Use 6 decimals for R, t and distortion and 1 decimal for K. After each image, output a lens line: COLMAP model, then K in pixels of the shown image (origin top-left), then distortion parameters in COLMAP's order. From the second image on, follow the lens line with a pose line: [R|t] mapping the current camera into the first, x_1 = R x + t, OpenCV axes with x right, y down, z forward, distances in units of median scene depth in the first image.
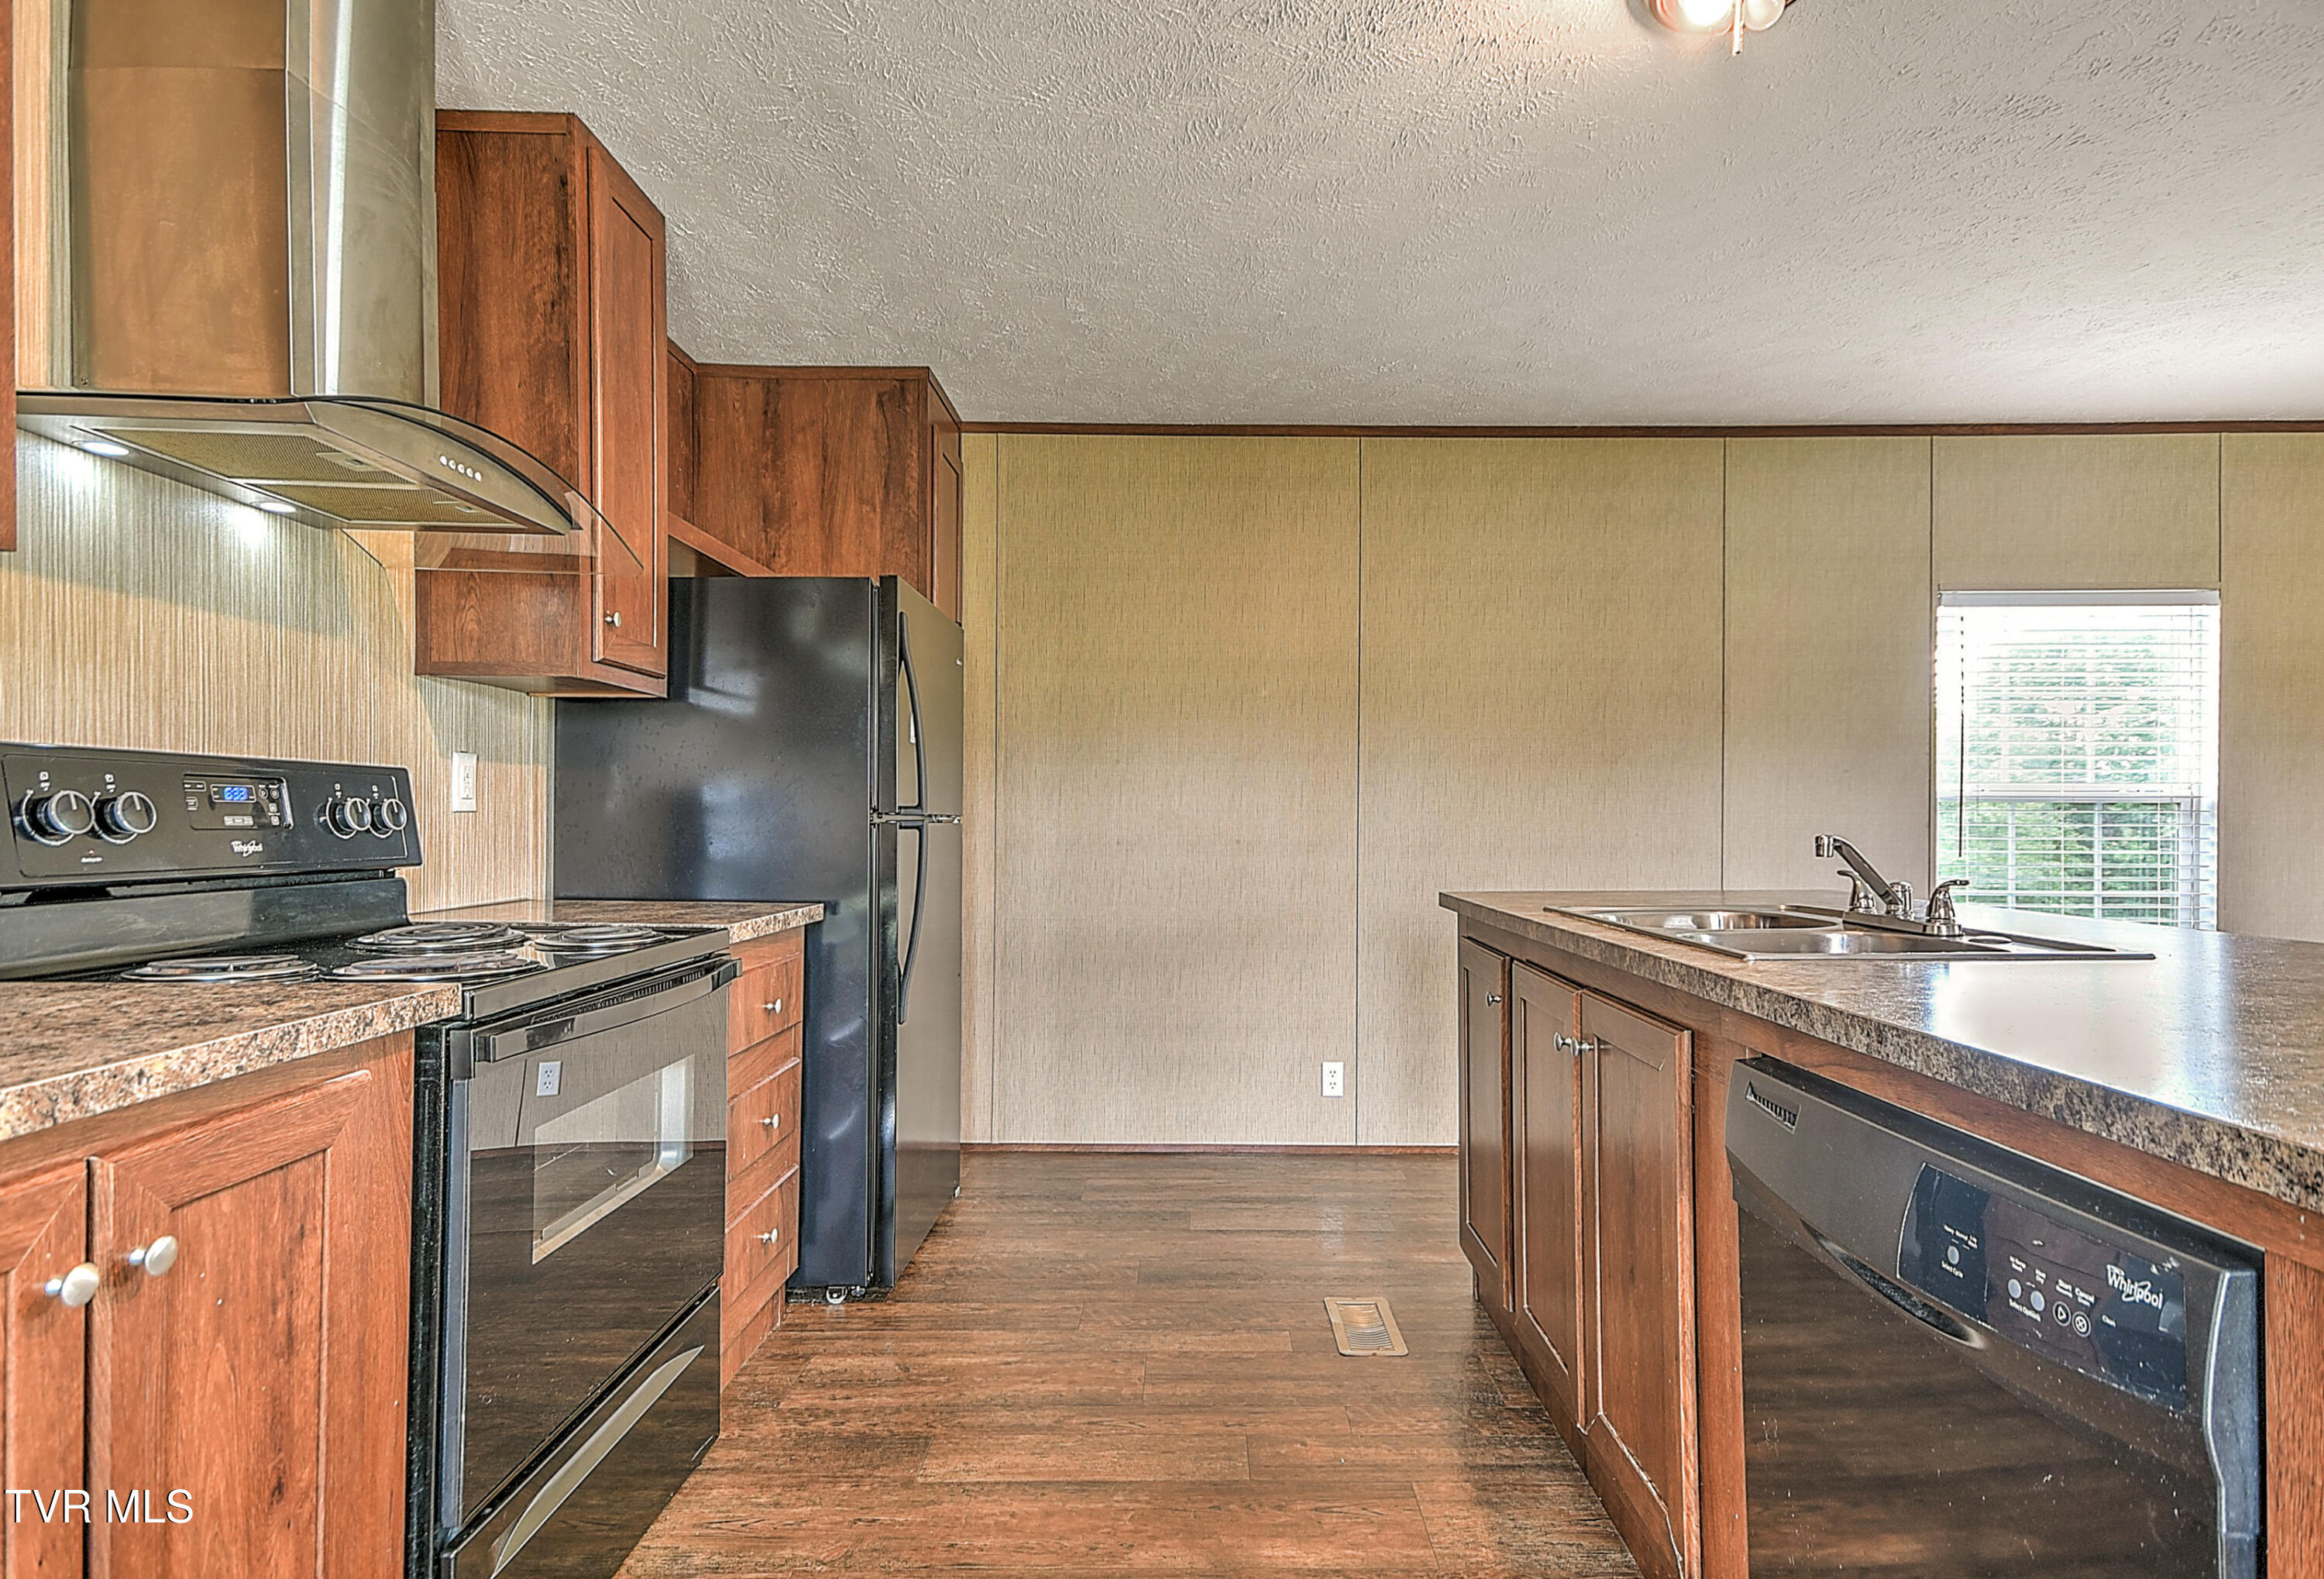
lens RADIAL K [[1188.5, 0, 1168.8], [0, 1188.5, 810.3], [0, 0, 1]] dist [0.022183, 0.000005]
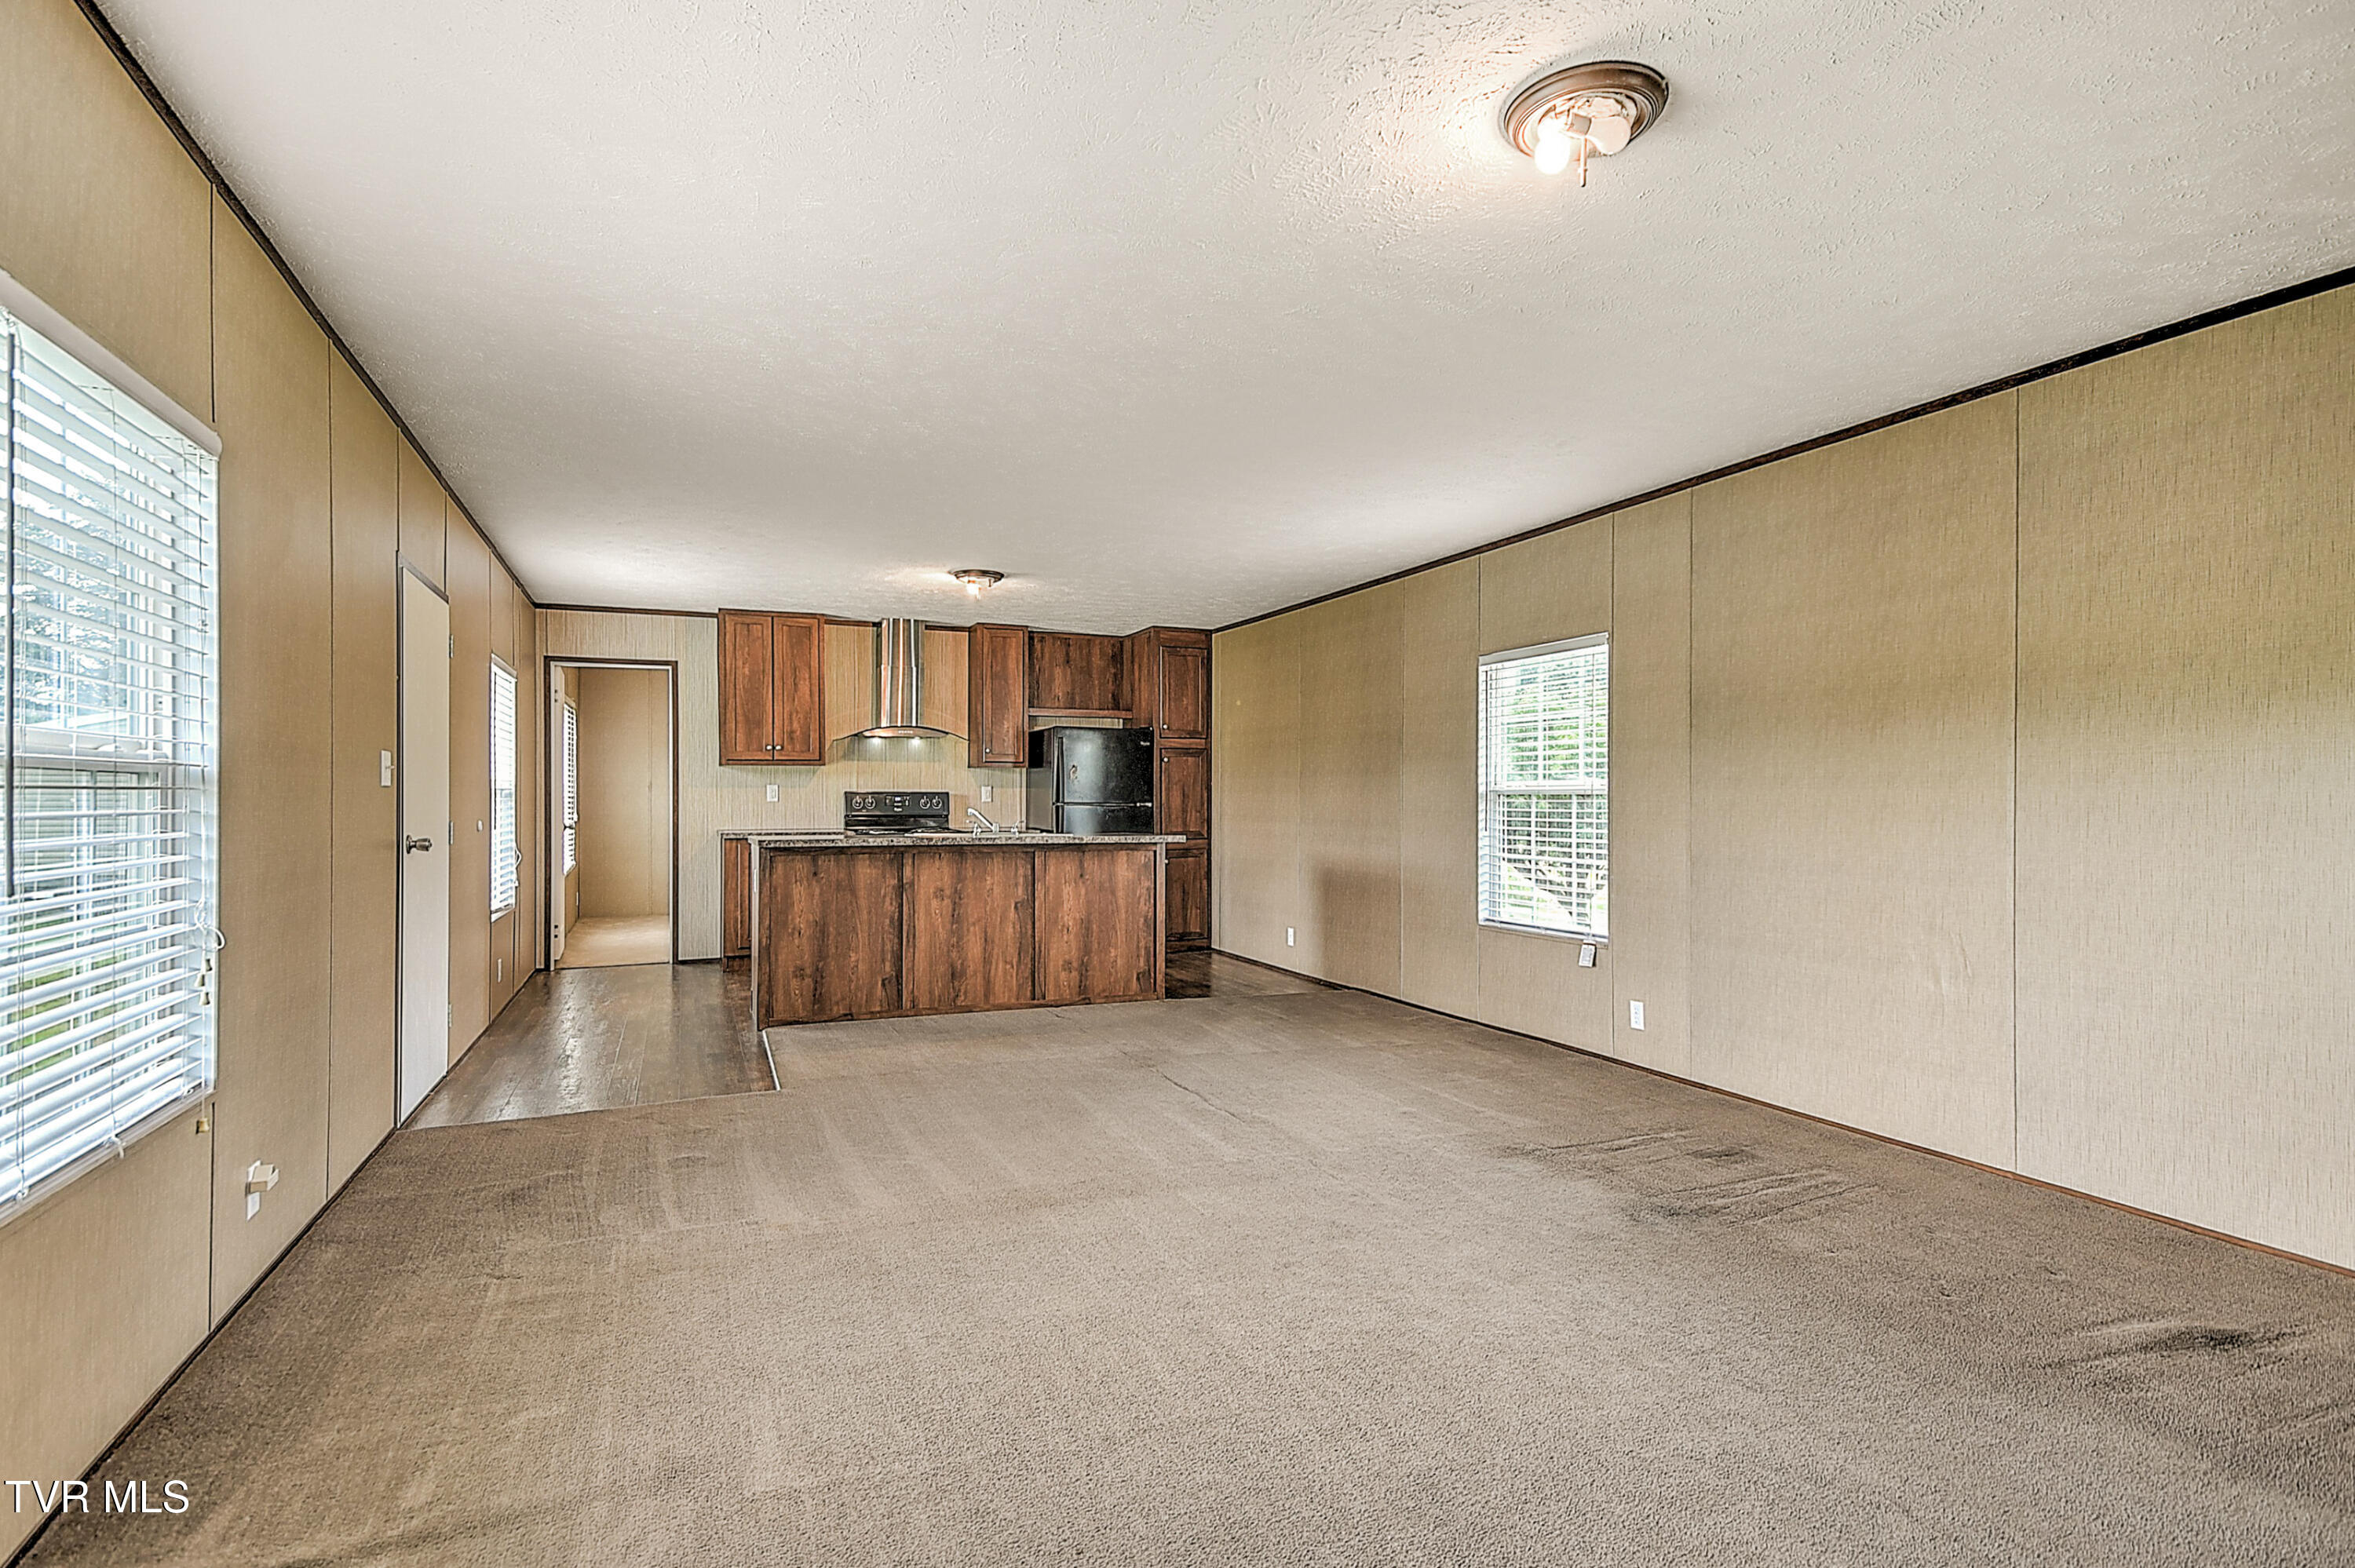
lens RADIAL K [[1165.2, 0, 1181.6], [0, 1165.2, 794.4], [0, 0, 1]] dist [0.027166, -0.009457]
pose [[0.398012, -0.007721, -0.917348, 1.859586], [0.003860, 0.999970, -0.006741, 0.001801], [0.917372, -0.000858, 0.398030, 0.065288]]
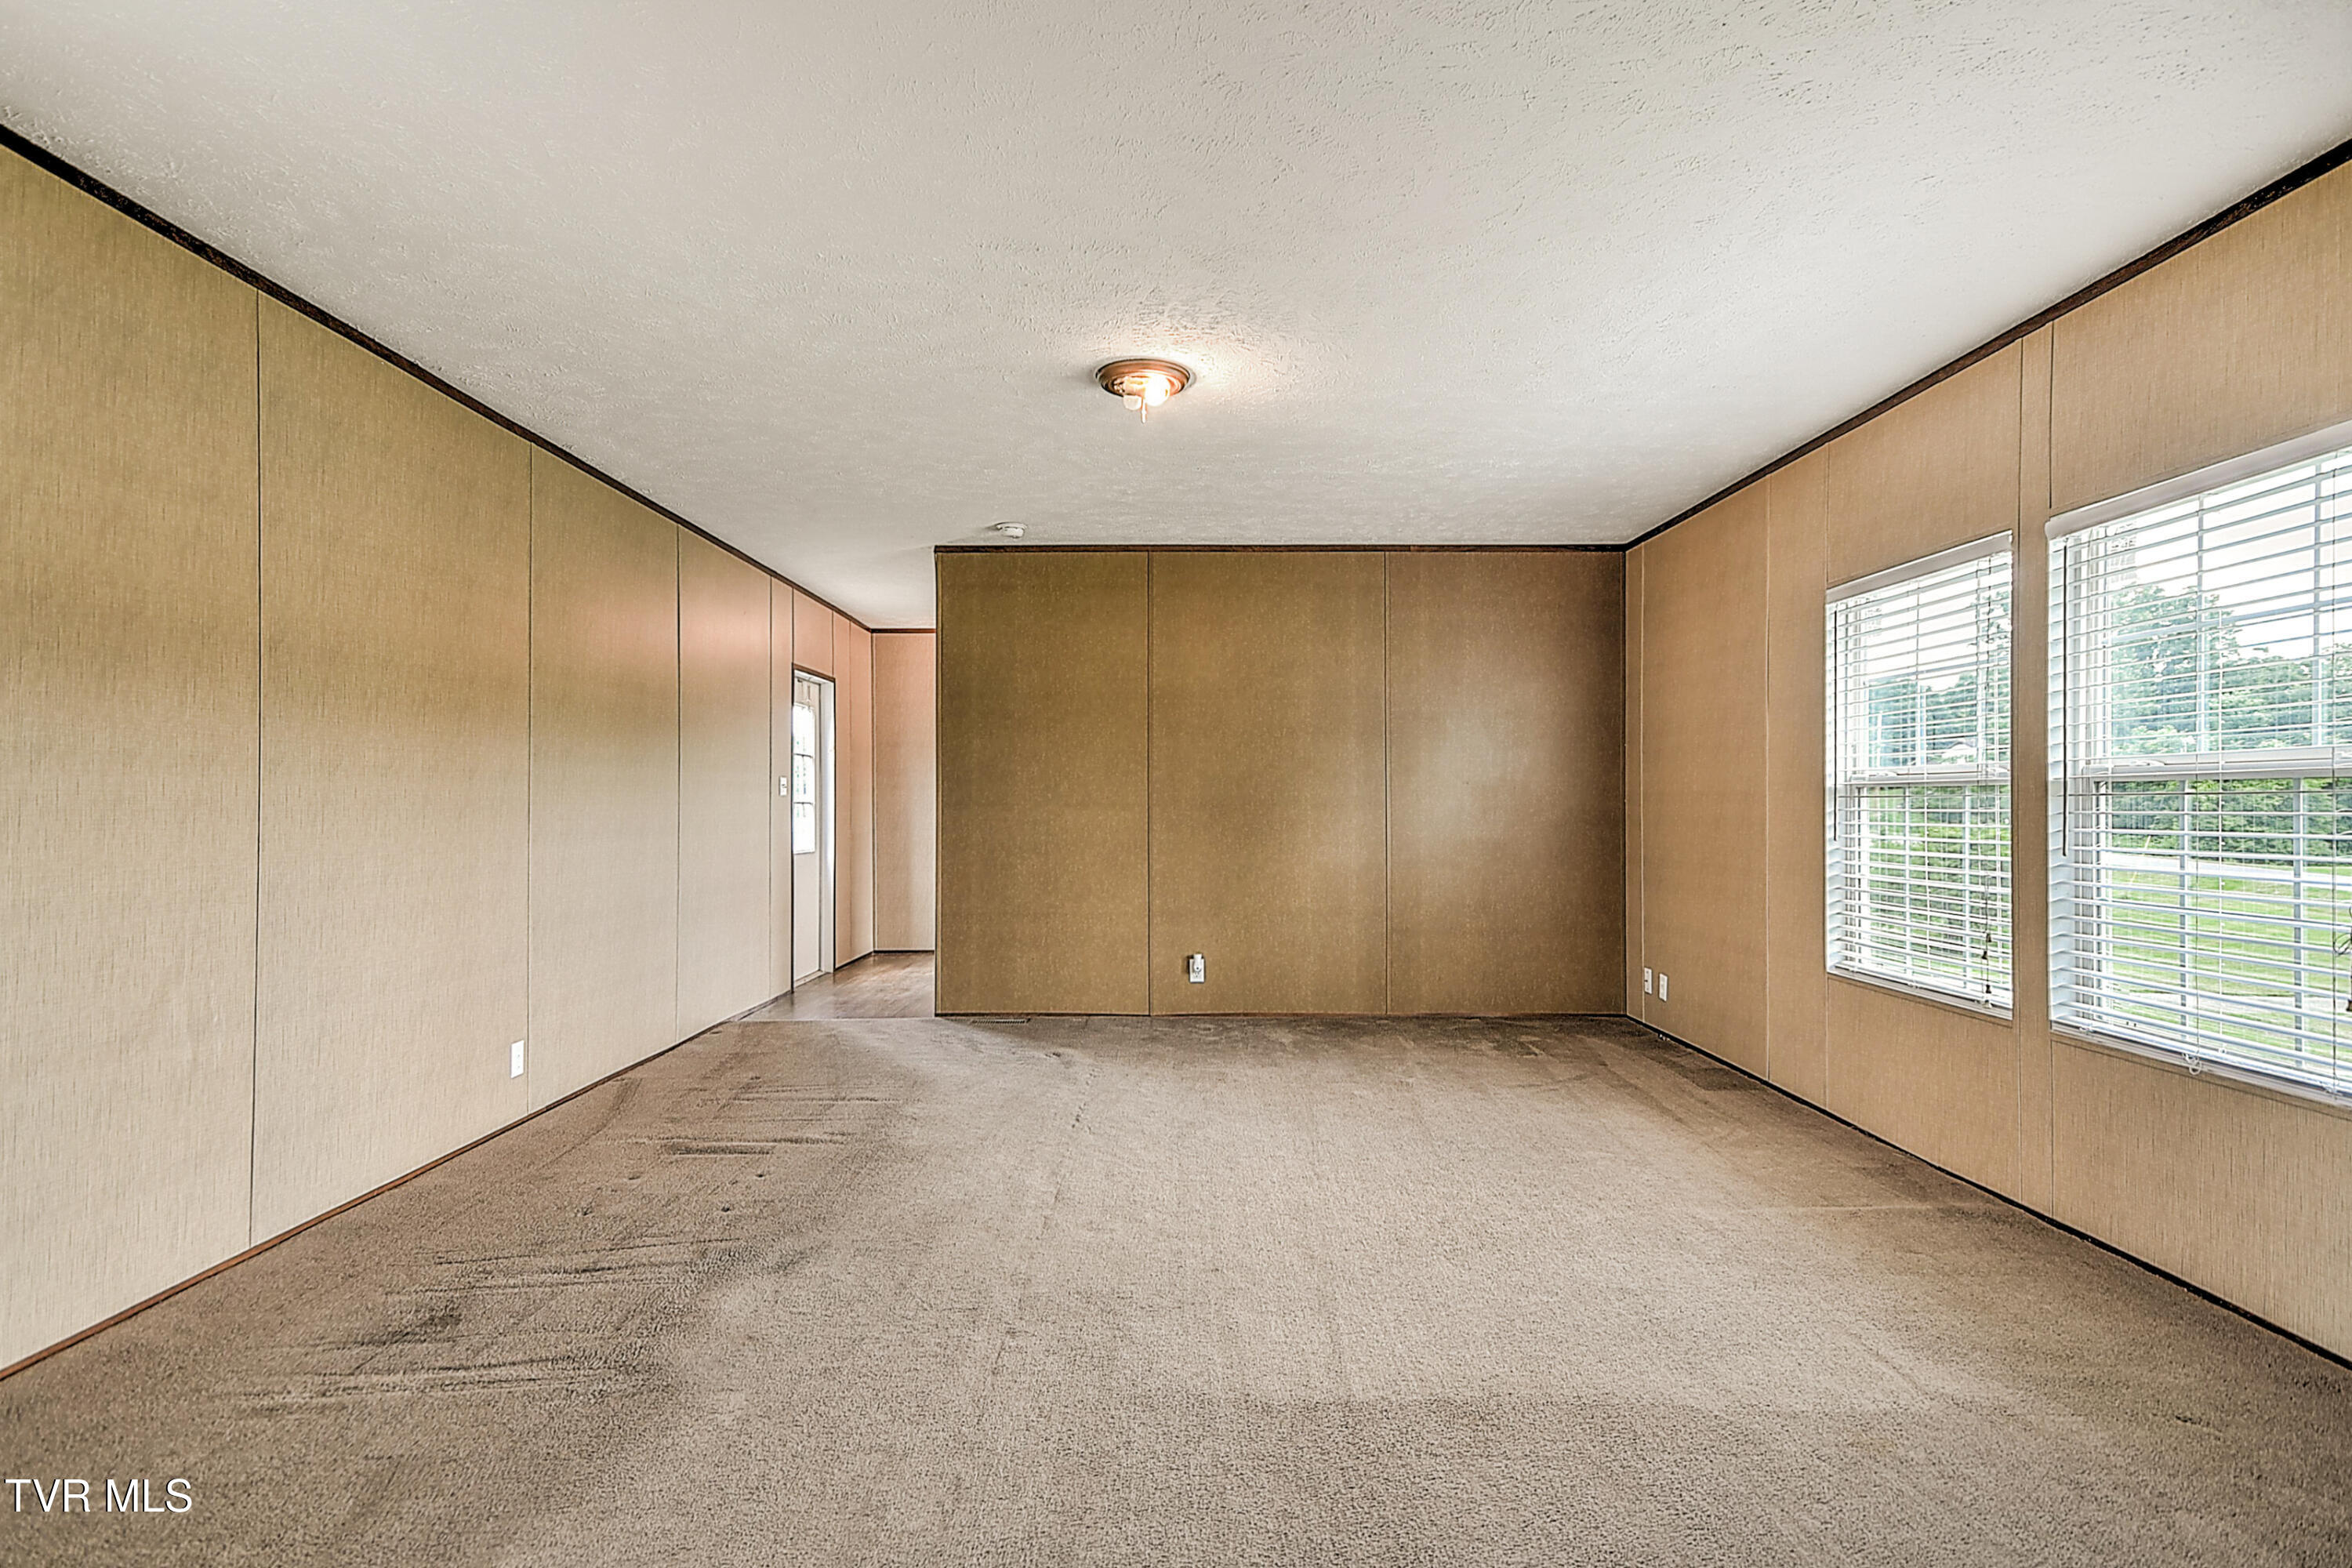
lens RADIAL K [[1174.6, 0, 1181.4], [0, 1174.6, 791.8], [0, 0, 1]] dist [0.020588, -0.000517]
pose [[-0.004032, 0.003762, 0.999985, 0.541518], [-0.008565, 0.999956, -0.003796, -0.000200], [-0.999955, -0.008580, -0.003999, 0.429501]]
